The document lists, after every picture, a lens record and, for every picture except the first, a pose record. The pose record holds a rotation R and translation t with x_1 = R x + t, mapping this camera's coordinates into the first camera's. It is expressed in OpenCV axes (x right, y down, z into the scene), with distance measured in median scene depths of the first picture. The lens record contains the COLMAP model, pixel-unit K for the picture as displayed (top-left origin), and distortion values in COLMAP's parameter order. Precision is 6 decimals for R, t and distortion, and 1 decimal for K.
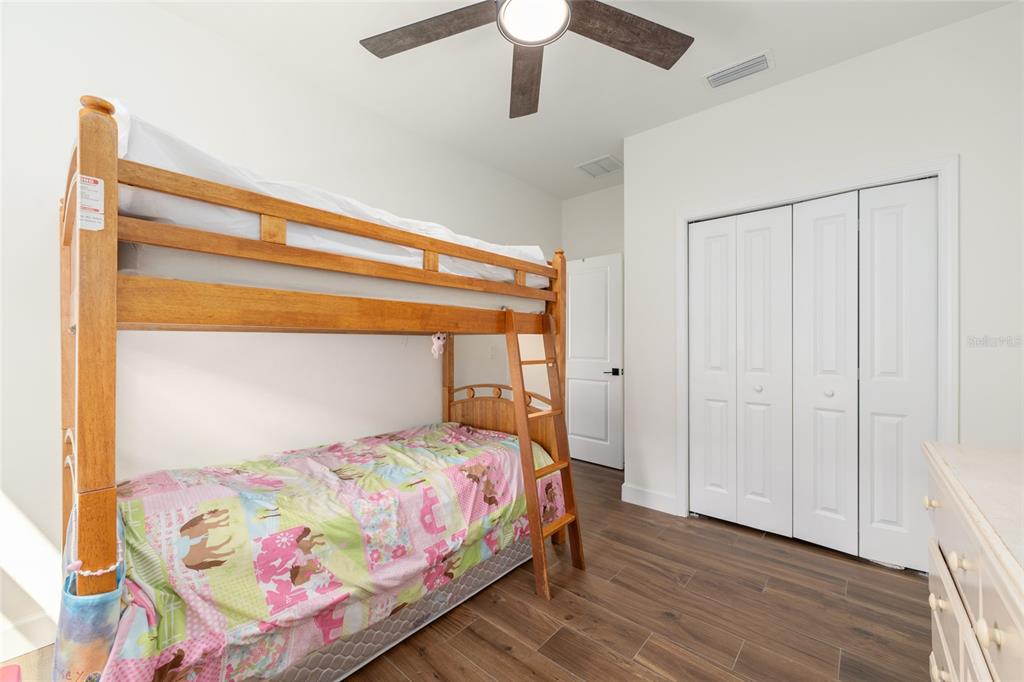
lens RADIAL K [[407.9, 0, 516.8], [0, 407.9, 346.9], [0, 0, 1]] dist [0.008546, 0.000065]
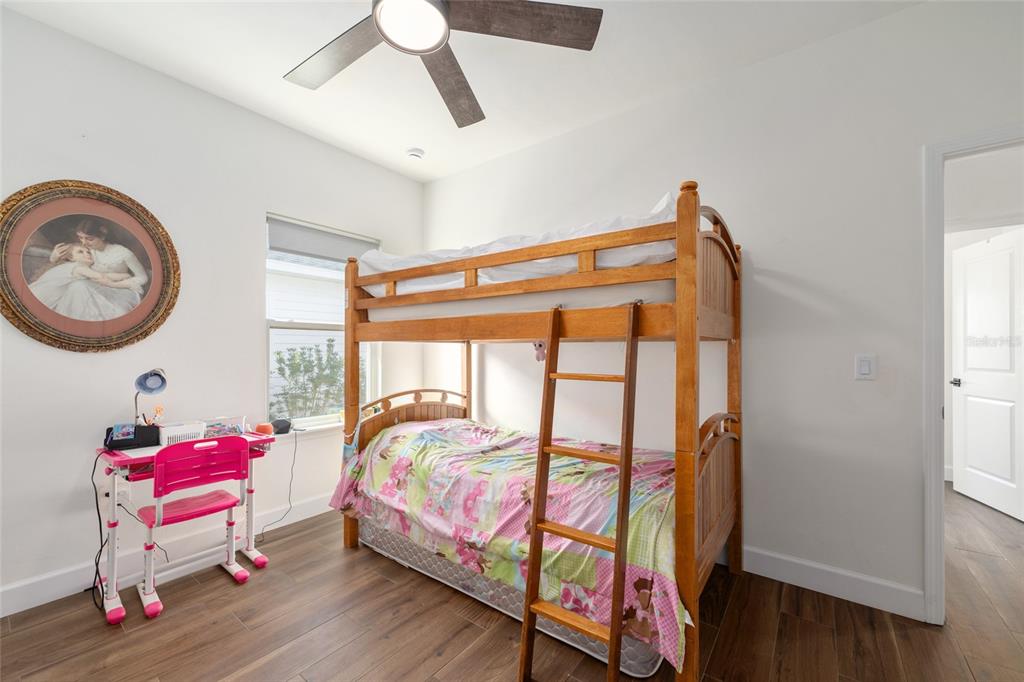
lens RADIAL K [[407.9, 0, 516.8], [0, 407.9, 346.9], [0, 0, 1]] dist [0.008546, 0.000065]
pose [[0.071215, 0.001795, -0.997459, 0.916862], [-0.002893, 0.999995, 0.001593, -0.020712], [0.997457, 0.002772, 0.071220, 1.029626]]
